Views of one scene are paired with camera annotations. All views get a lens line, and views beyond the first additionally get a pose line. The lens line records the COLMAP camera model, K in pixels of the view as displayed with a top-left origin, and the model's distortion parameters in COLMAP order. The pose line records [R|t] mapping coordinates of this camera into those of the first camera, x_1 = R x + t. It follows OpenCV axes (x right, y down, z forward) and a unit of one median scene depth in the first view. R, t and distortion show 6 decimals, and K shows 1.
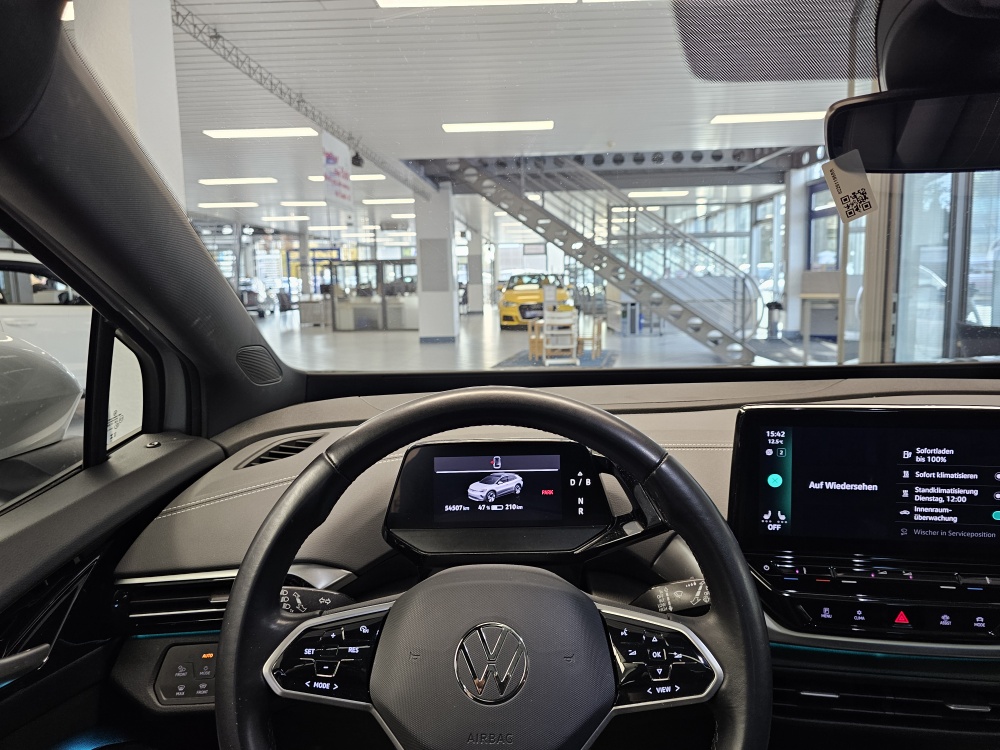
lens RADIAL K [[679.7, 0, 507.1], [0, 679.7, 355.1], [0, 0, 1]] dist [0.032256, -0.039862]
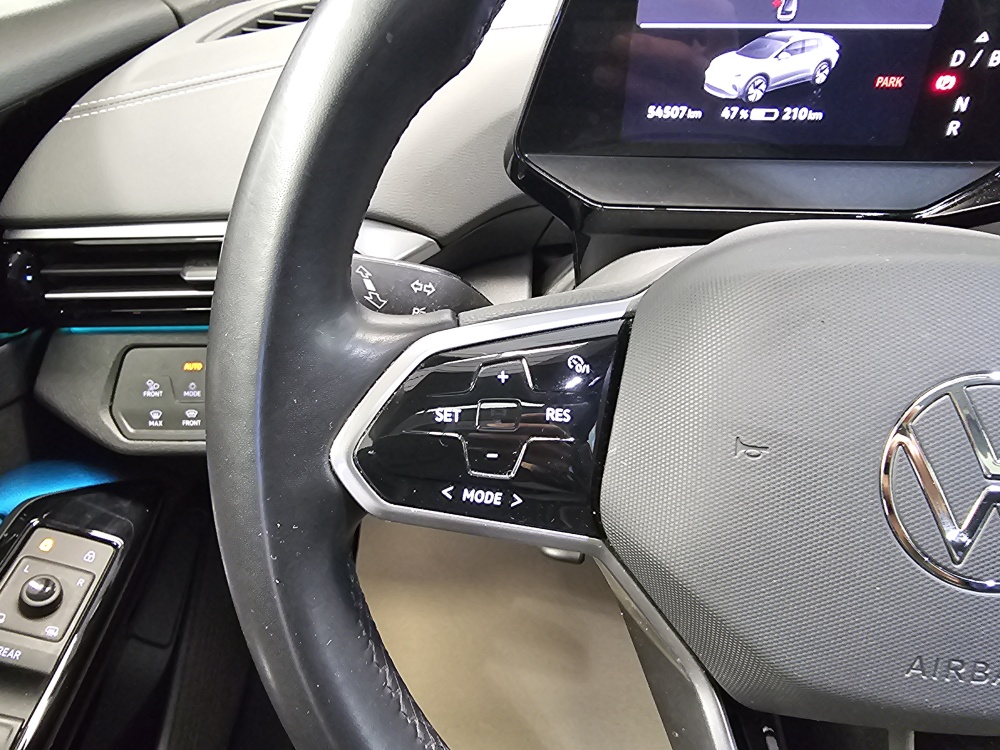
lens RADIAL K [[714.8, 0, 443.5], [0, 714.8, 372.3], [0, 0, 1]] dist [-0.000442, -0.000205]
pose [[0.997101, 0.054406, -0.053190, -0.197340], [-0.025572, 0.898033, 0.439184, 0.175382], [0.071660, -0.436551, 0.896821, 0.479670]]
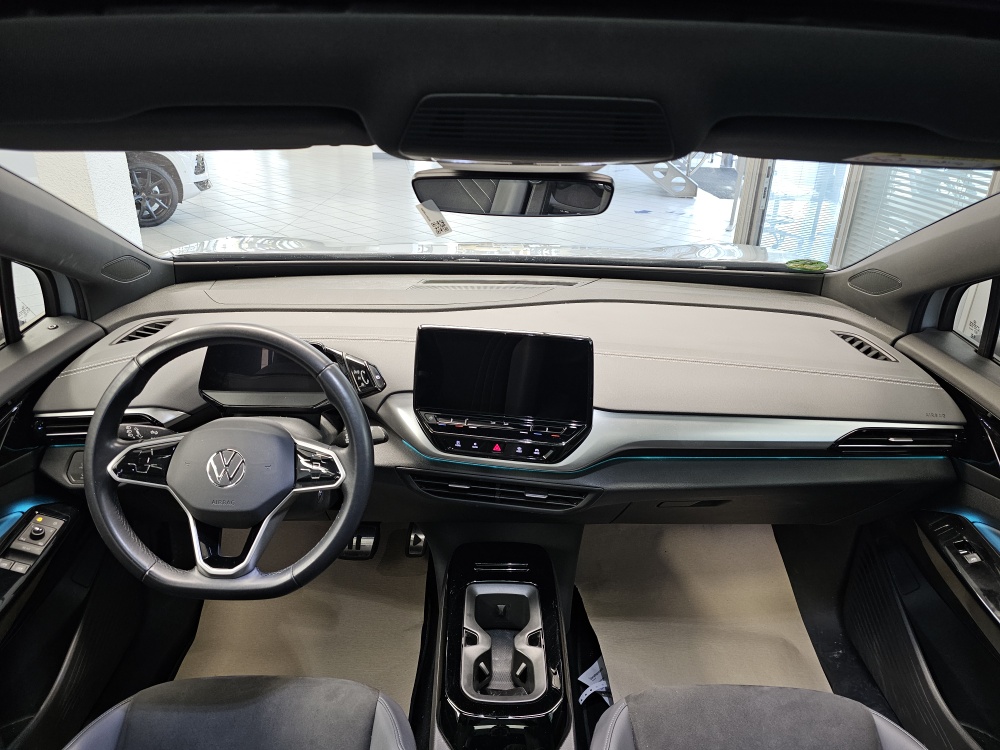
lens RADIAL K [[671.4, 0, 491.0], [0, 671.4, 357.3], [0, 0, 1]] dist [0.058989, -0.053037]
pose [[0.998976, 0.030866, 0.033079, 0.467739], [-0.038699, 0.961702, 0.271350, -0.292771], [-0.023437, -0.272352, 0.961912, -0.569775]]
